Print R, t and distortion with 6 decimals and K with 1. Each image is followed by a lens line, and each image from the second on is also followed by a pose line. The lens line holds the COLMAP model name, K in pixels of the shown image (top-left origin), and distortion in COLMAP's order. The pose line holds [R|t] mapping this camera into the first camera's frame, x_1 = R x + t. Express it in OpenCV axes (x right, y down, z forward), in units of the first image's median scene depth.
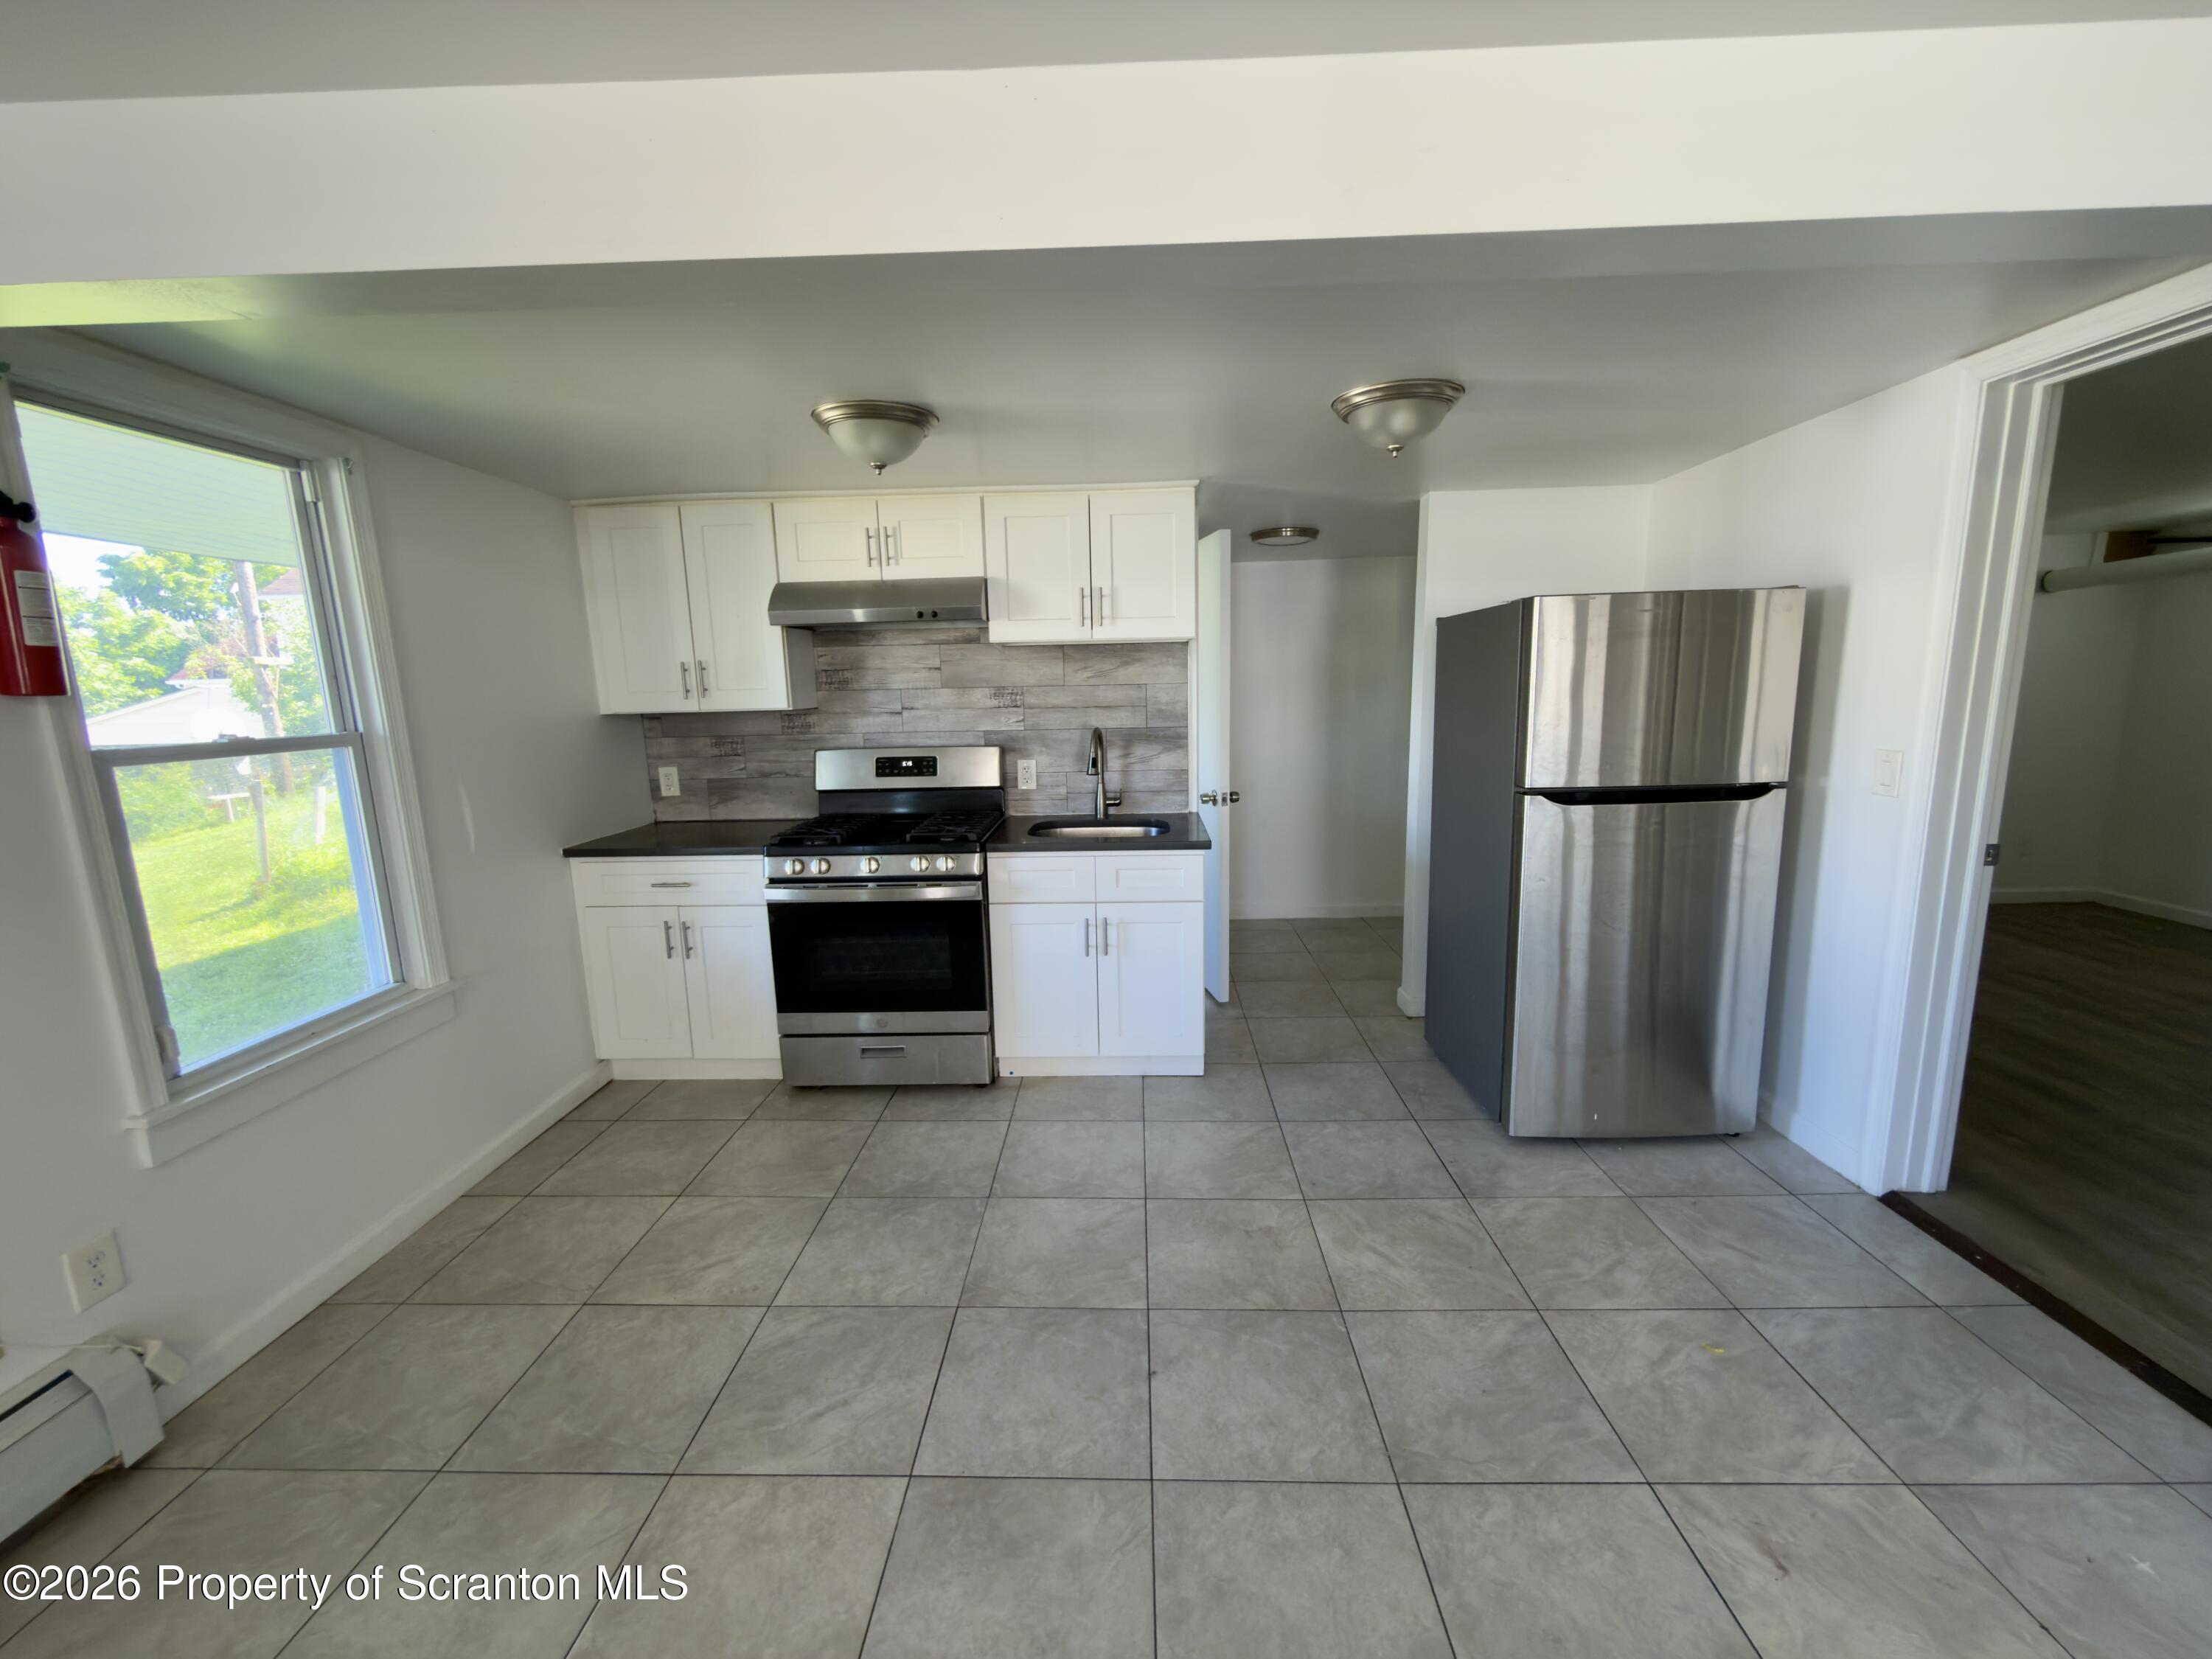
lens RADIAL K [[884.9, 0, 1110.1], [0, 884.9, 833.4], [0, 0, 1]] dist [-0.017818, -0.000126]
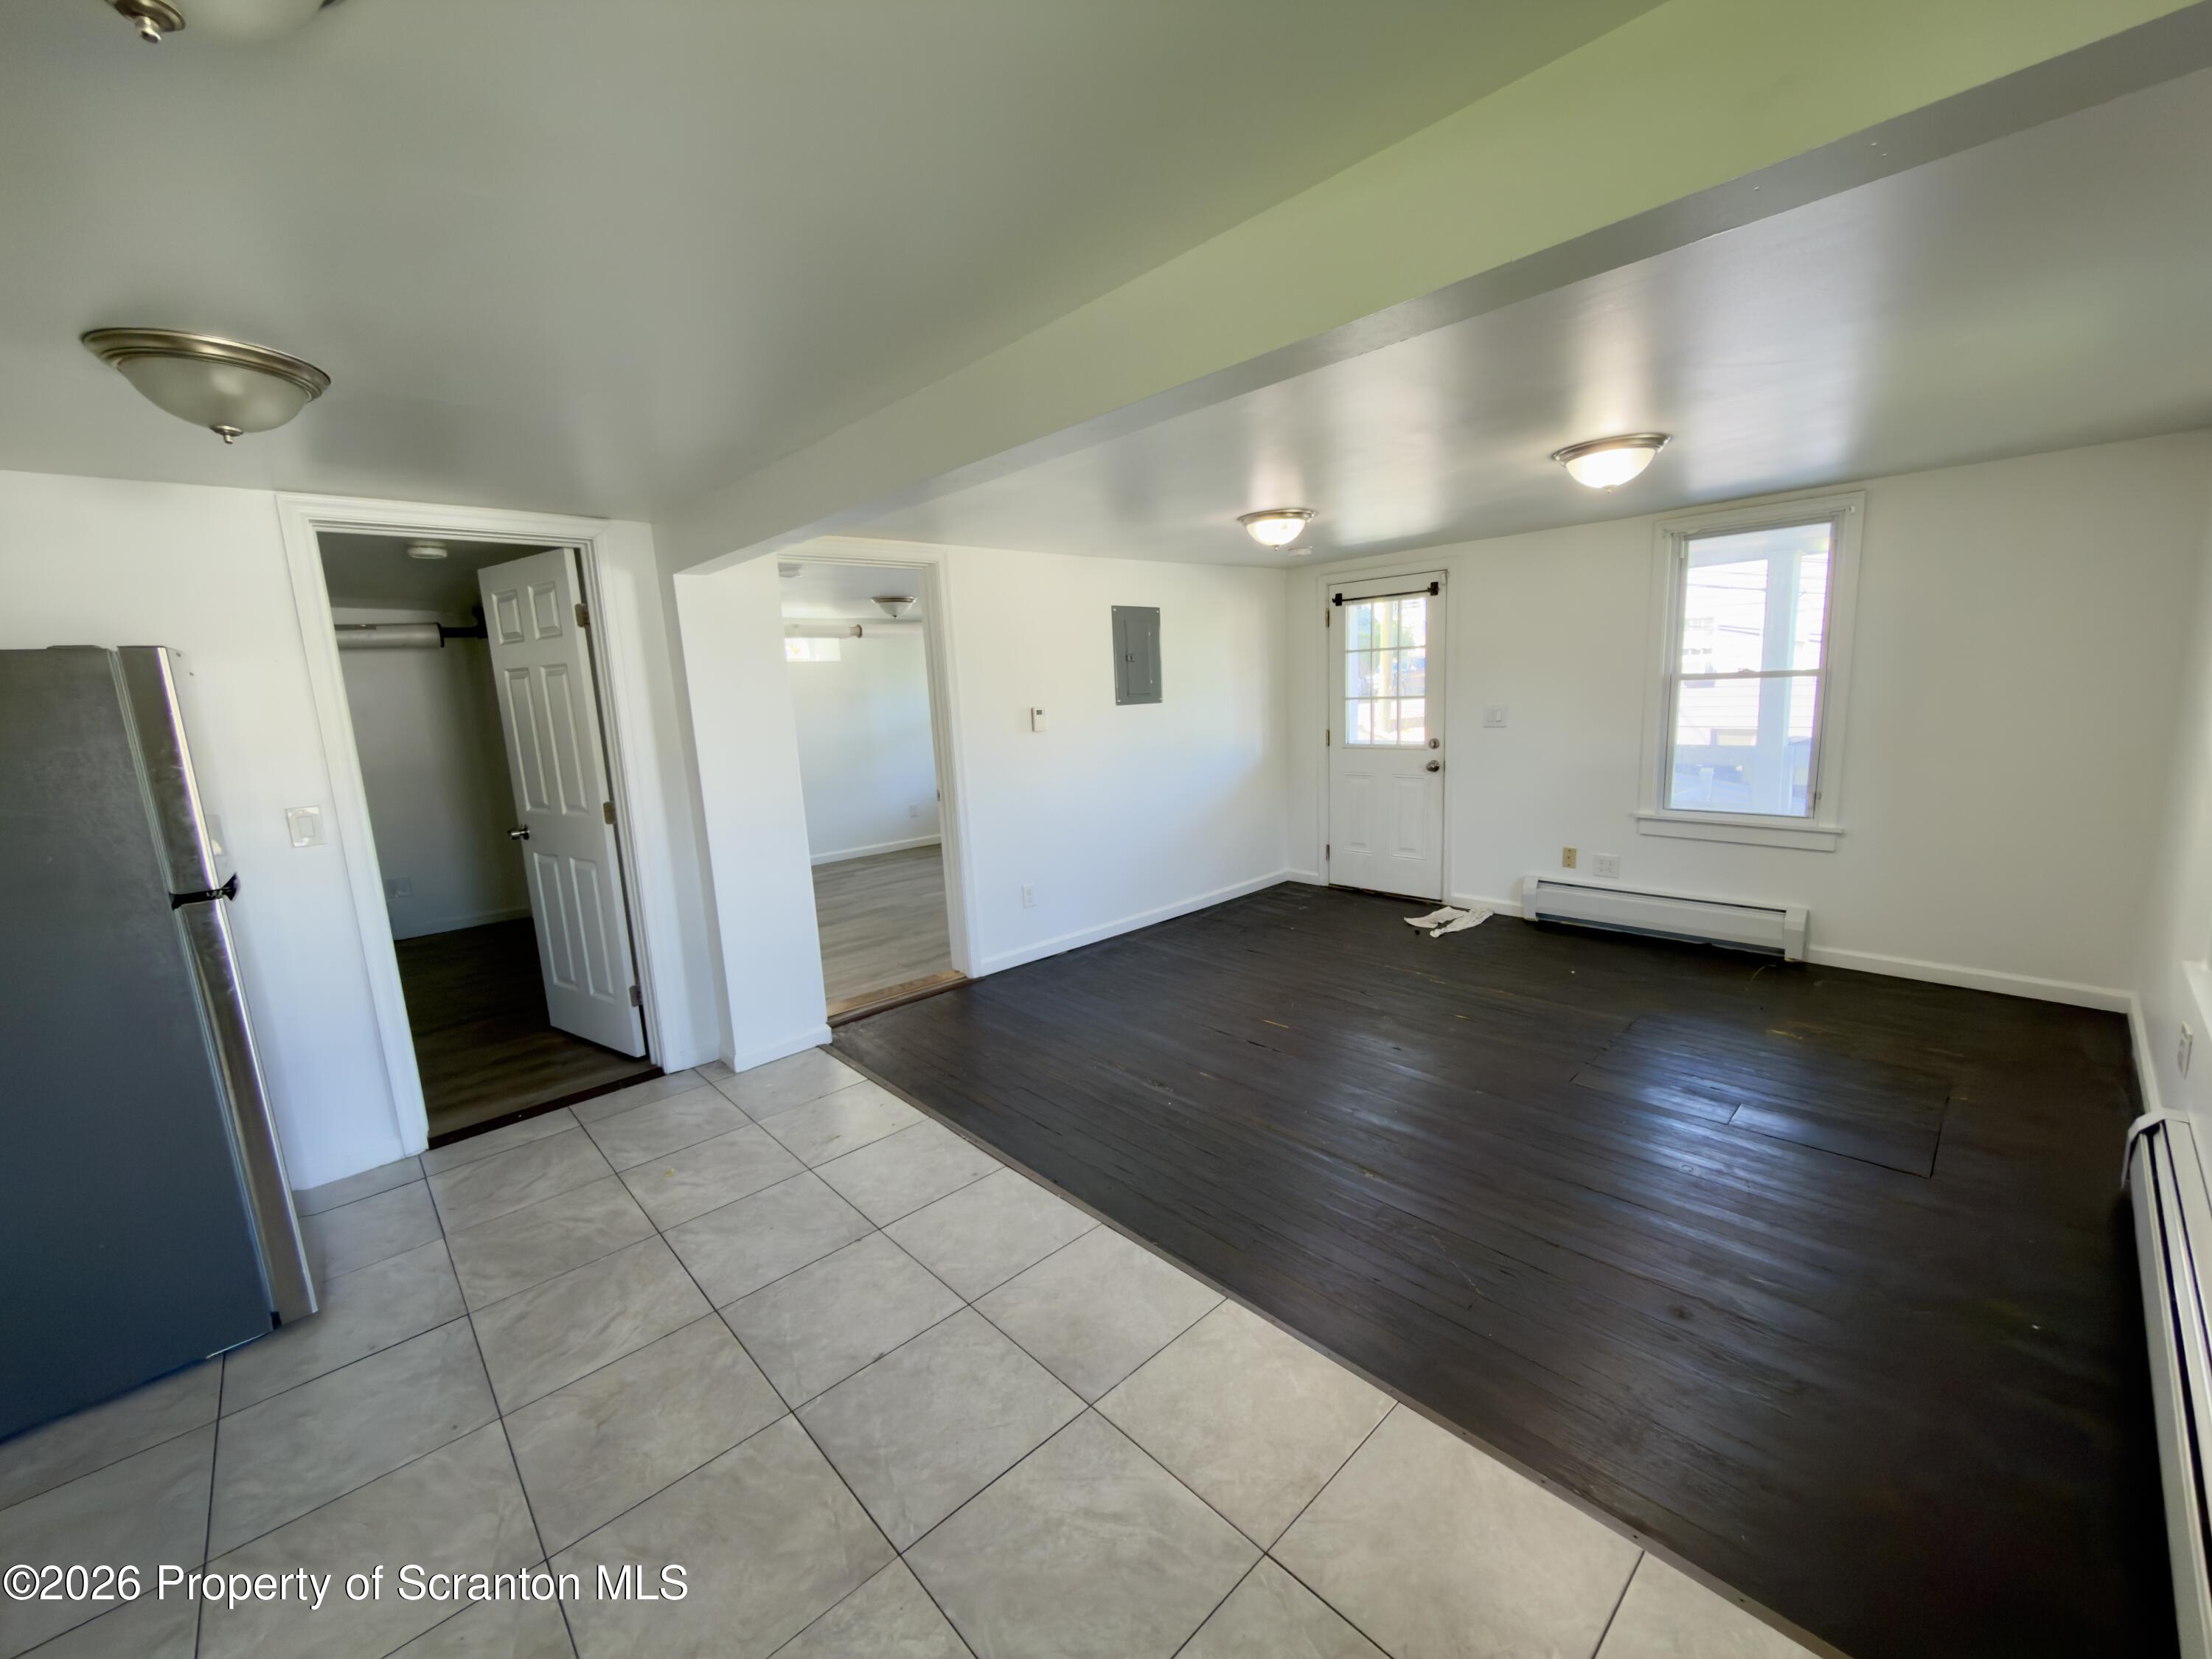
lens RADIAL K [[884.9, 0, 1104.9], [0, 884.9, 831.5], [0, 0, 1]] dist [-0.017818, -0.000126]
pose [[-0.707976, -0.066915, 0.703059, -0.912841], [0.169162, 0.950455, 0.260807, -0.248236], [-0.685678, 0.303575, -0.661580, 1.391172]]
